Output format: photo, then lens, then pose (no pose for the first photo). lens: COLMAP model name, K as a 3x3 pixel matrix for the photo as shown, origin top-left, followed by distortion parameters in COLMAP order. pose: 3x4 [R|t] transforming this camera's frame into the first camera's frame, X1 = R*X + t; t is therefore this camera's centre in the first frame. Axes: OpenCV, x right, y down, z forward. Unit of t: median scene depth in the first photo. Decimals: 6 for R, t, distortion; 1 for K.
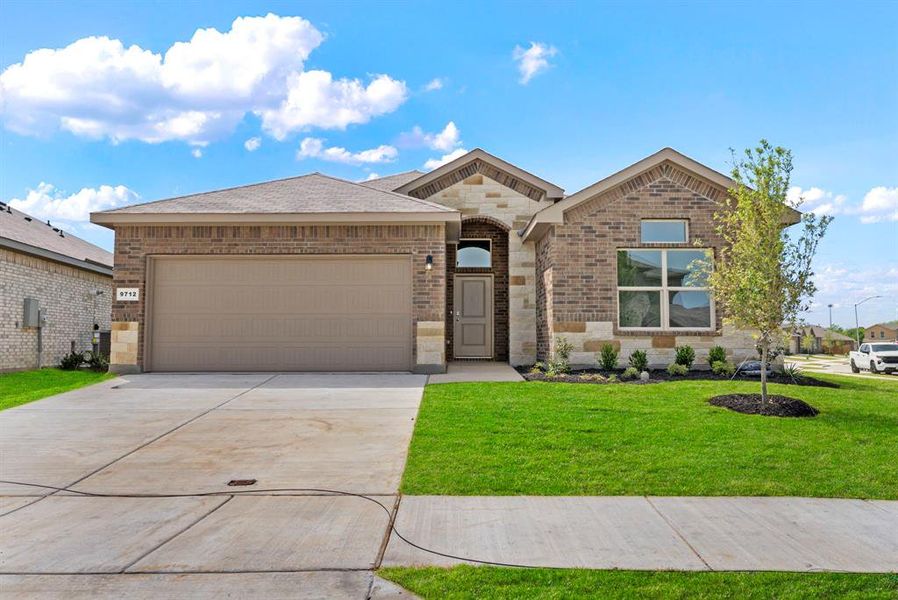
lens RADIAL K [[517.6, 0, 450.0], [0, 517.6, 304.9], [0, 0, 1]] dist [-0.005842, -0.000281]
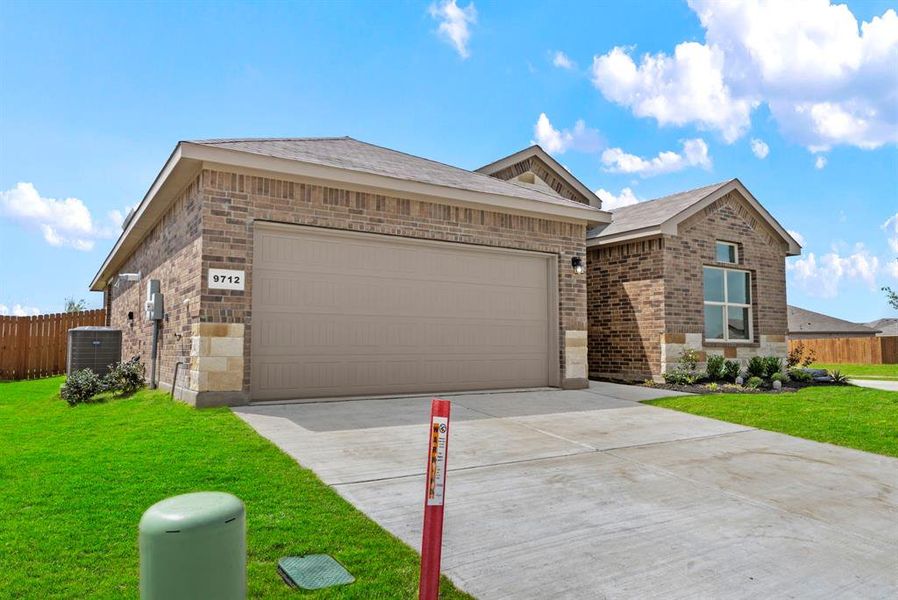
lens RADIAL K [[517.6, 0, 450.0], [0, 517.6, 304.9], [0, 0, 1]] dist [-0.005842, -0.000281]
pose [[0.887041, 0.040635, 0.459899, -0.651148], [-0.039295, 0.999150, -0.012488, 0.007289], [-0.460015, -0.006994, 0.887883, 0.302635]]
